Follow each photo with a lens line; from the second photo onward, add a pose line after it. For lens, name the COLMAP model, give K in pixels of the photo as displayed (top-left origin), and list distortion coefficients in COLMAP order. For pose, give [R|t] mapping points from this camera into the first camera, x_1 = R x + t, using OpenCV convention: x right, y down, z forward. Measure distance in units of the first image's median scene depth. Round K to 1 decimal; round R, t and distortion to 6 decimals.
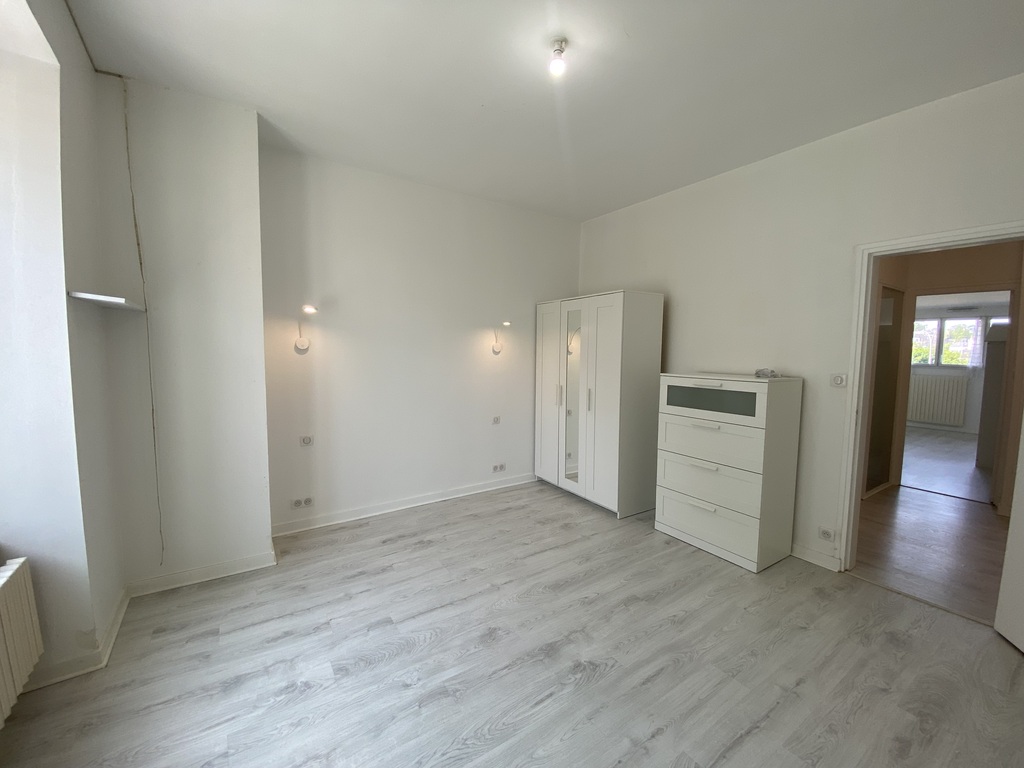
lens RADIAL K [[417.7, 0, 512.0], [0, 417.7, 384.0], [0, 0, 1]] dist [0.035563, -0.023445]
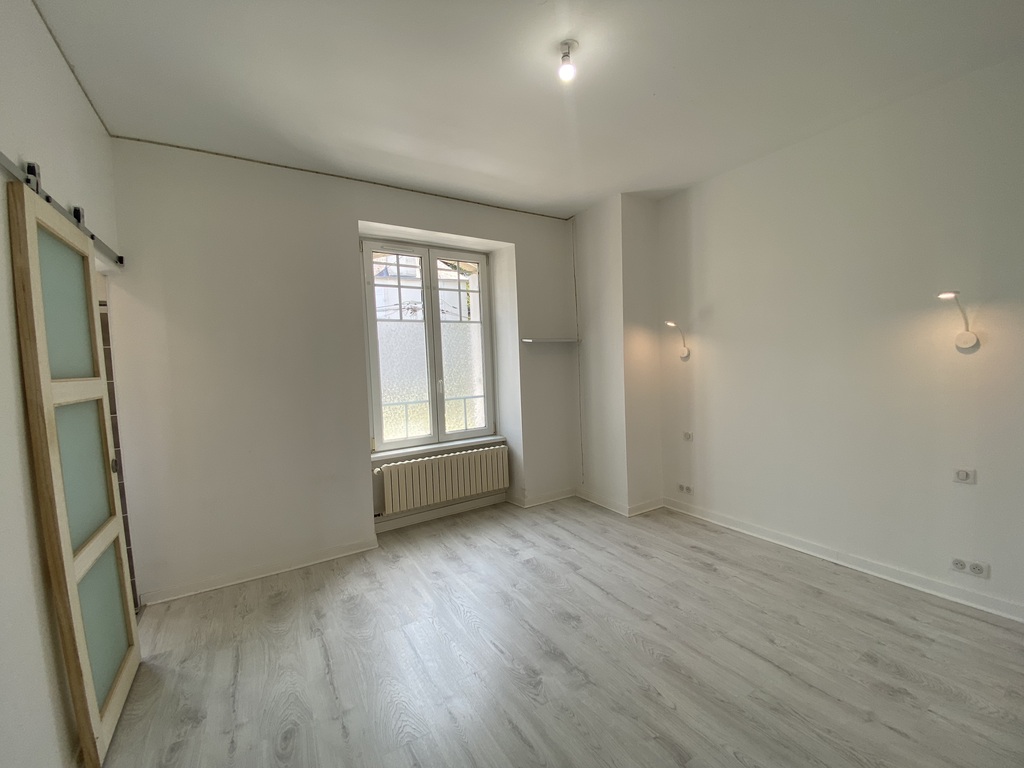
lens RADIAL K [[417.7, 0, 512.0], [0, 417.7, 384.0], [0, 0, 1]] dist [0.035563, -0.023445]
pose [[-0.039461, 0.045311, -0.998193, 0.798574], [-0.046102, 0.997825, 0.047116, -0.047094], [0.998157, 0.047878, -0.037286, 0.667110]]
